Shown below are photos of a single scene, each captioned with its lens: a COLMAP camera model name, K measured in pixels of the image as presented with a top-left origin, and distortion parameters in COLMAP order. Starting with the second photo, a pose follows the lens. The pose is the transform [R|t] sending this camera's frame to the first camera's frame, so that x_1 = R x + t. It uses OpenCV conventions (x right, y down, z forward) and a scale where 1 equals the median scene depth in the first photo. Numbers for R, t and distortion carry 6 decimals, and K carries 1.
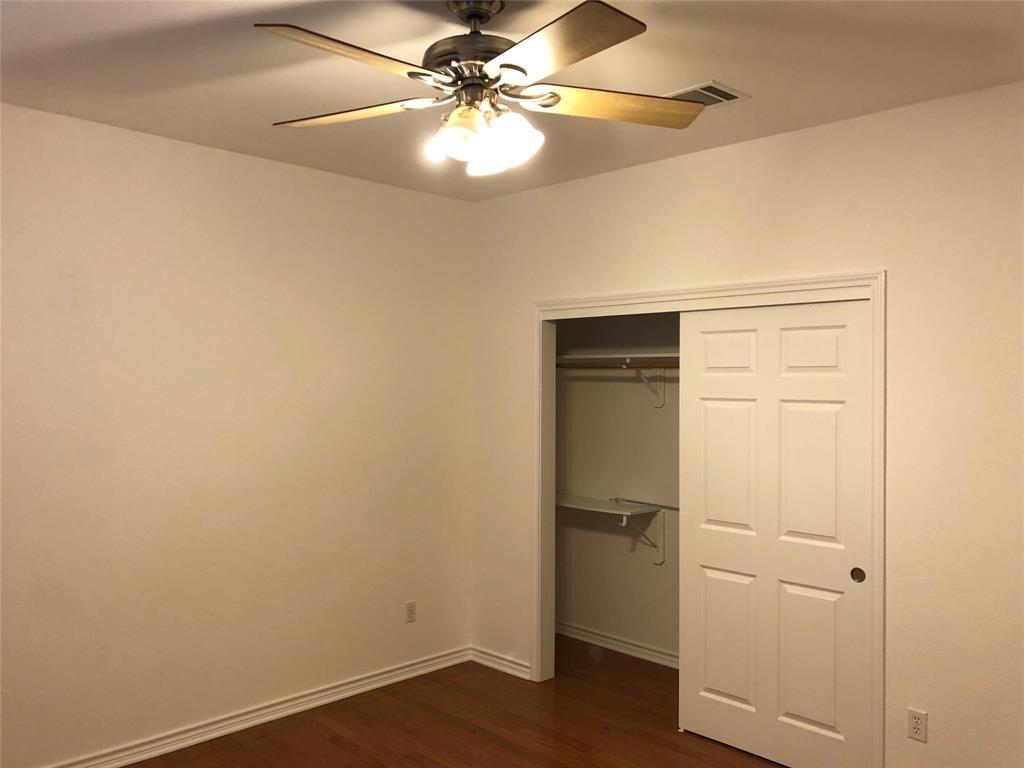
lens RADIAL K [[838.3, 0, 513.3], [0, 838.3, 390.2], [0, 0, 1]] dist [0.019785, -0.004476]
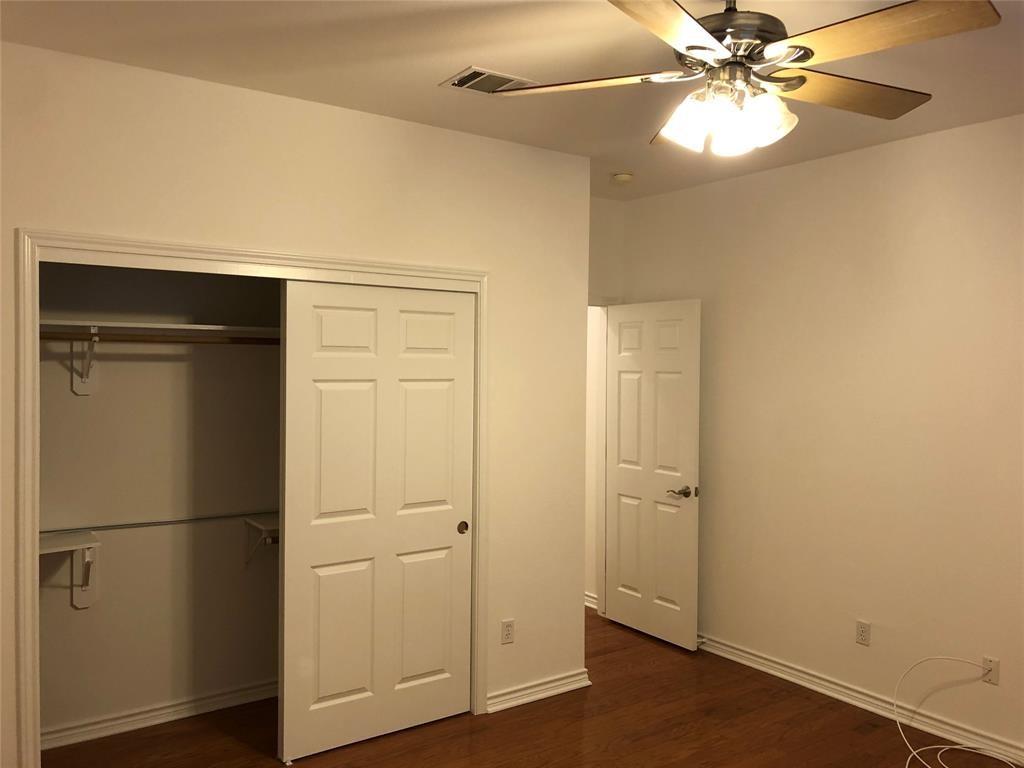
lens RADIAL K [[838.3, 0, 515.1], [0, 838.3, 378.2], [0, 0, 1]] dist [0.019785, -0.004476]
pose [[0.151746, -0.021182, 0.988192, -0.666739], [0.002569, 0.999775, 0.021036, -0.011202], [-0.988416, -0.000654, 0.151767, 0.693106]]
